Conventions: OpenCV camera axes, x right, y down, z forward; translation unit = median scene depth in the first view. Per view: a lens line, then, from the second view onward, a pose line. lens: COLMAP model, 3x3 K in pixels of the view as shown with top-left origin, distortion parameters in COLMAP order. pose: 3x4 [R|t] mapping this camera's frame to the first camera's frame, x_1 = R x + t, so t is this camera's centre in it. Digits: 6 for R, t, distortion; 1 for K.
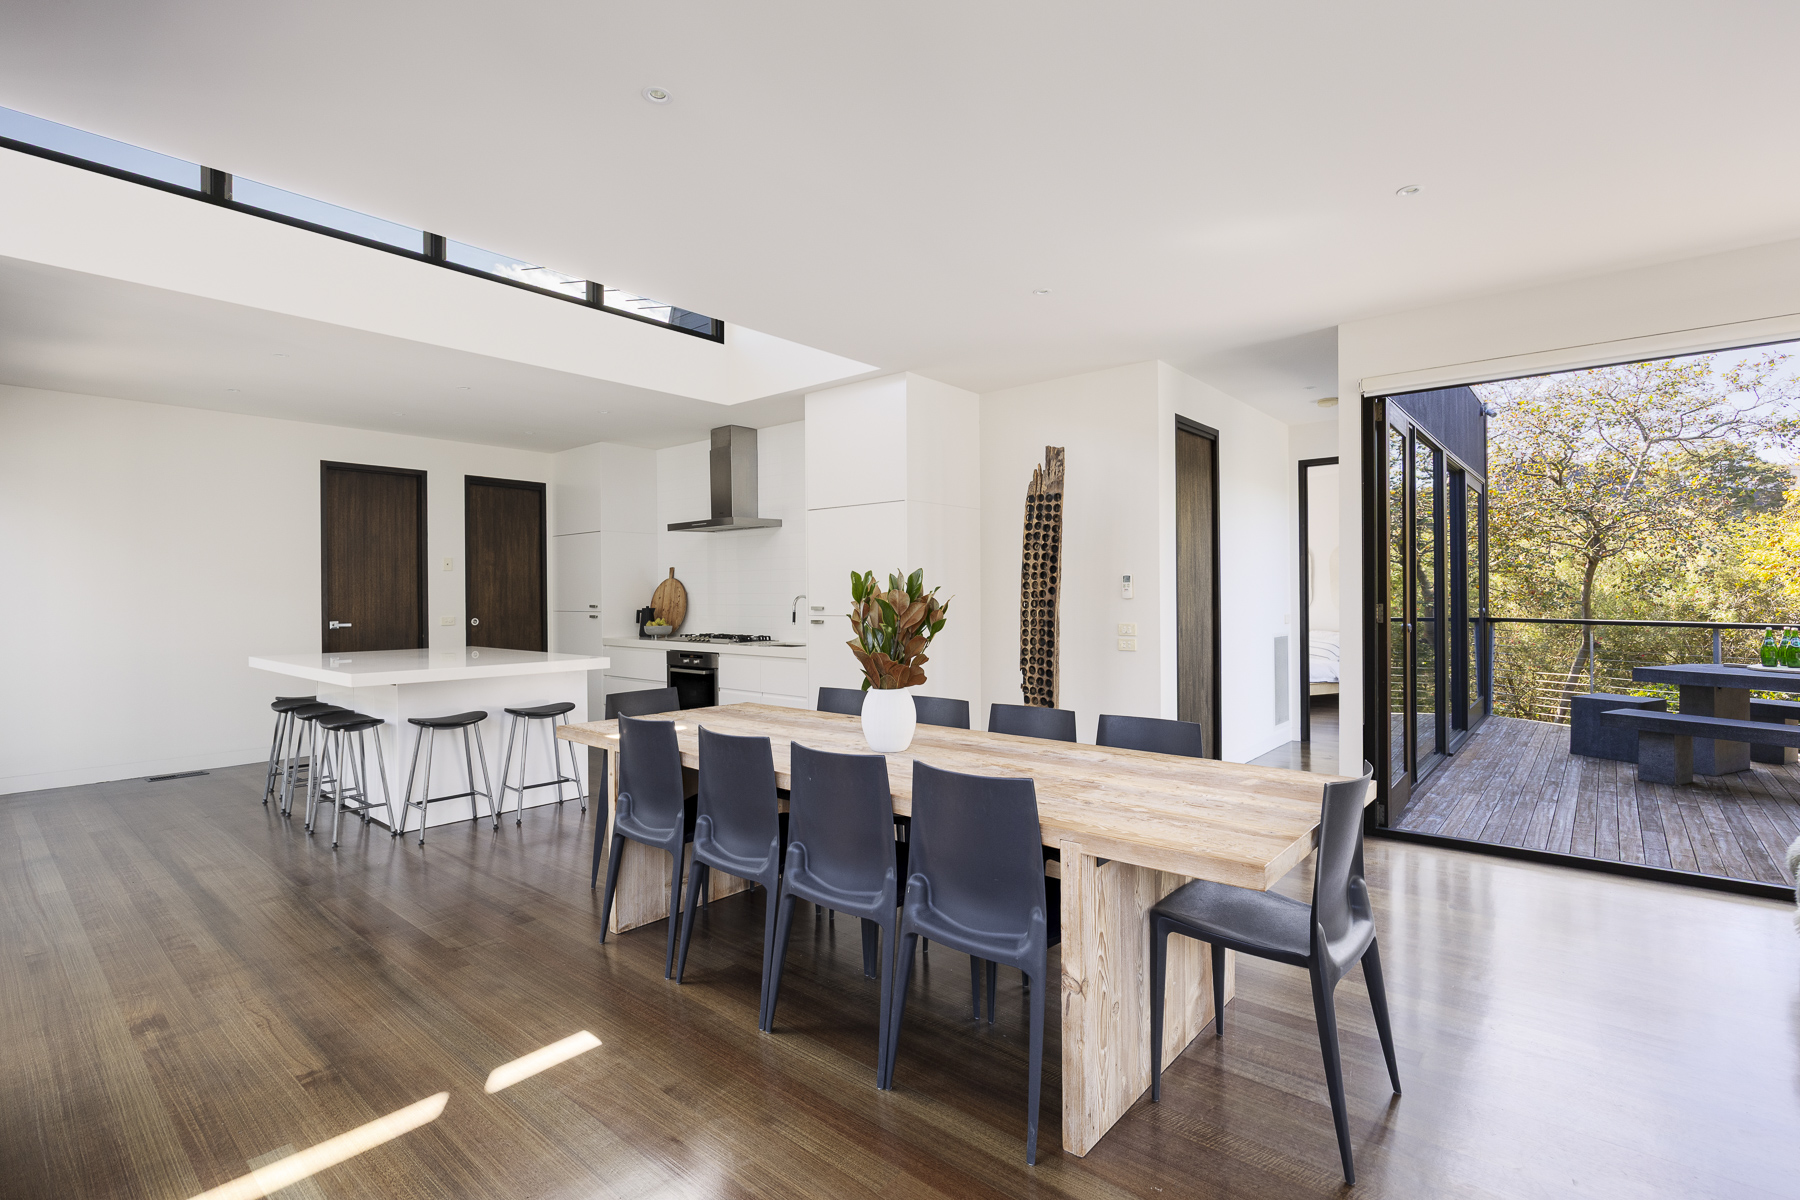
lens RADIAL K [[842.6, 0, 898.2], [0, 842.6, 597.5], [0, 0, 1]] dist [-0.006362, -0.000981]
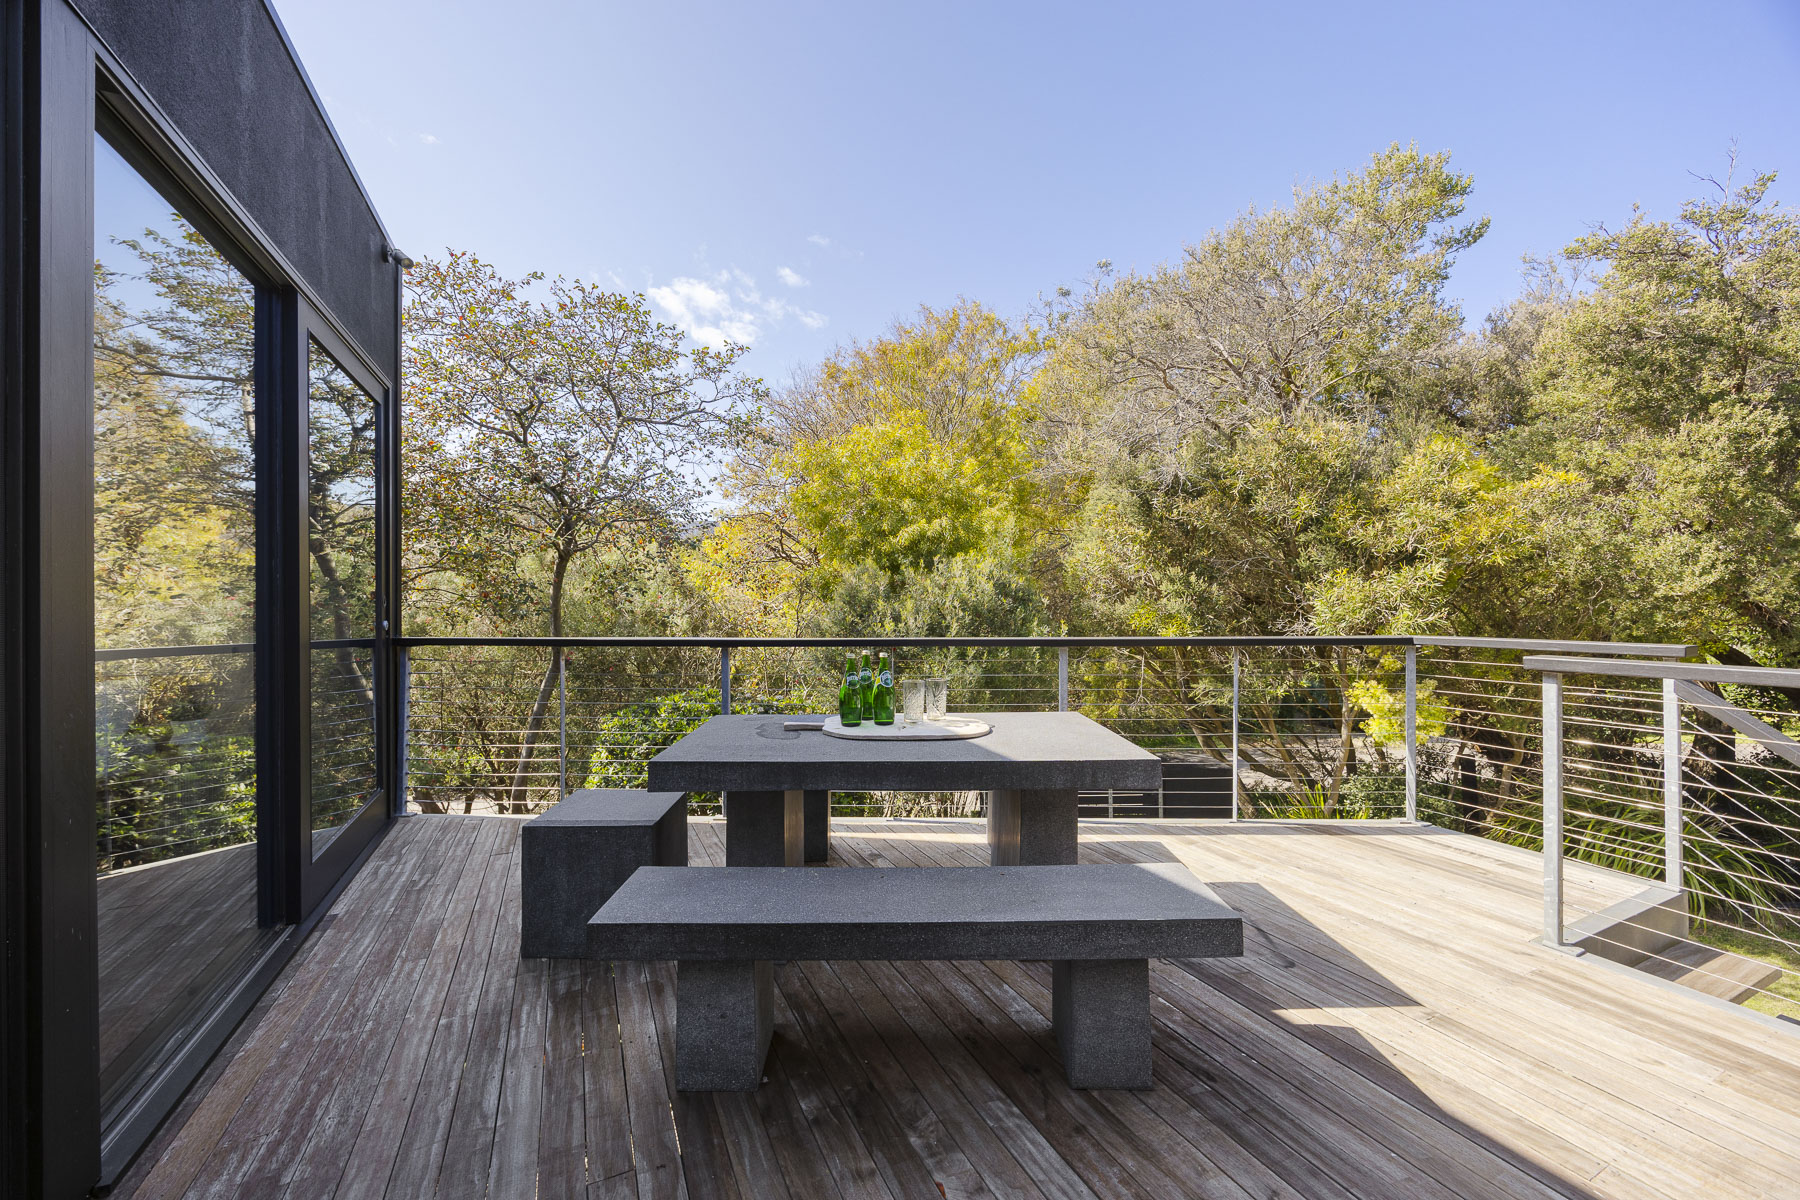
lens RADIAL K [[680.5, 0, 902.6], [0, 680.5, 600.8], [0, 0, 1]] dist [-0.001303, -0.000223]
pose [[0.401835, 0.005117, 0.915698, 0.660981], [0.001179, 0.999981, -0.006105, 0.003504], [-0.915711, 0.003533, 0.401821, 0.803352]]
